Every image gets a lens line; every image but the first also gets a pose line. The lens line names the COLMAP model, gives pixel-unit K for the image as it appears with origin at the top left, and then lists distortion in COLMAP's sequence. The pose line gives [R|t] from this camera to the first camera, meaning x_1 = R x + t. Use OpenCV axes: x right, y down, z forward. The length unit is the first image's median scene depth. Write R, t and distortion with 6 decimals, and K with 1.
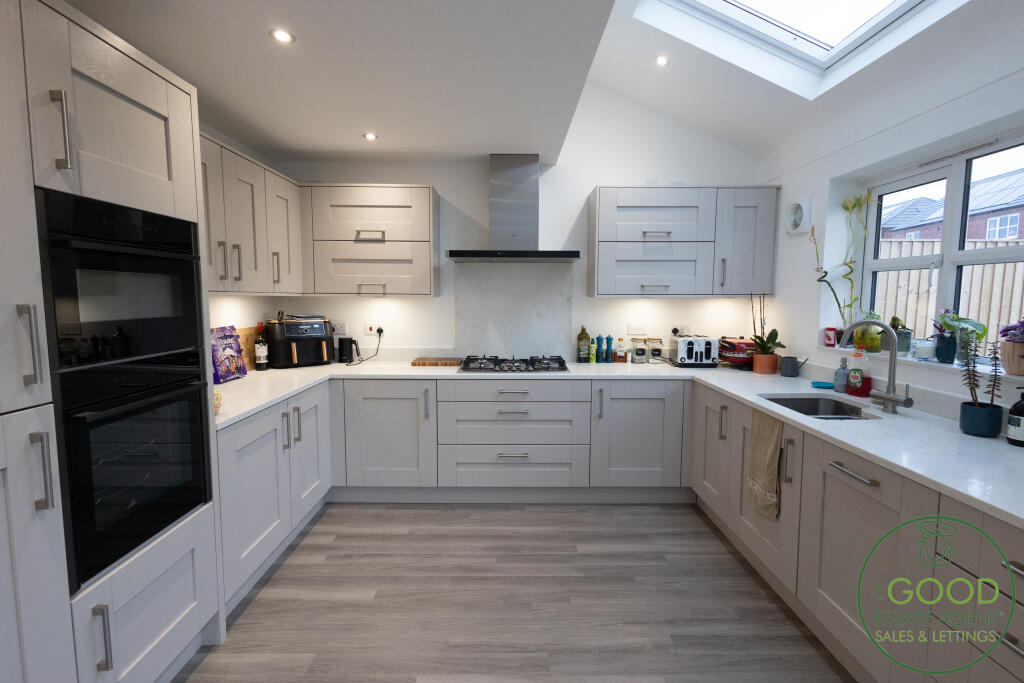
lens RADIAL K [[468.4, 0, 511.9], [0, 468.4, 337.9], [0, 0, 1]] dist [0.011766, -0.002590]
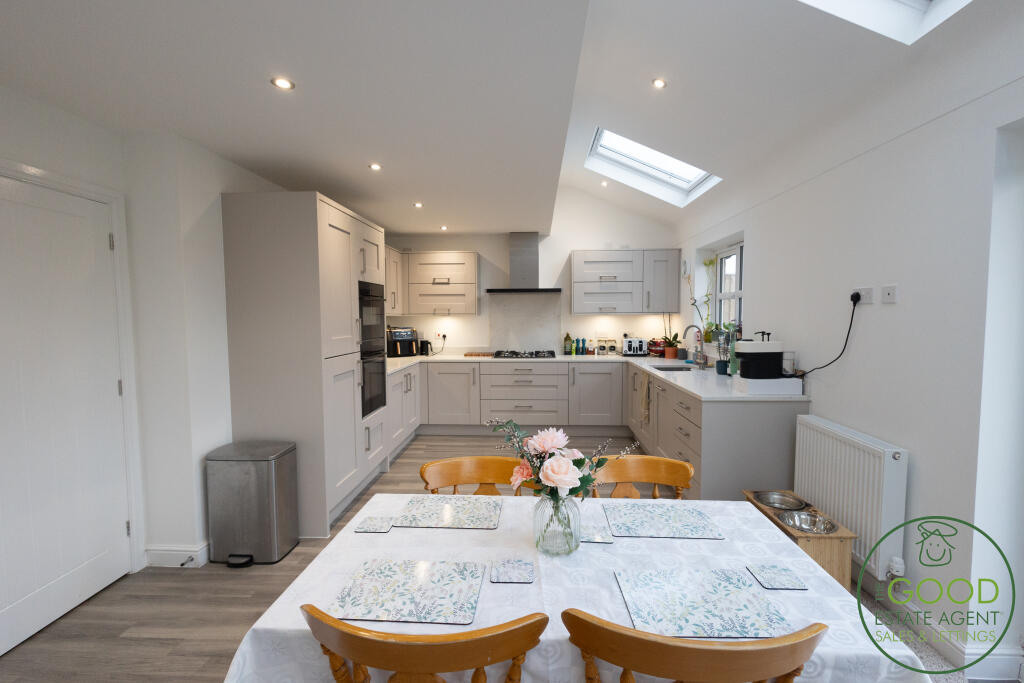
lens RADIAL K [[468.4, 0, 512.3], [0, 468.4, 341.9], [0, 0, 1]] dist [0.011766, -0.002590]
pose [[0.998234, -0.004945, -0.059198, 0.065652], [0.003124, 0.999520, -0.030825, 0.066744], [0.059322, 0.030586, 0.997770, -0.750515]]
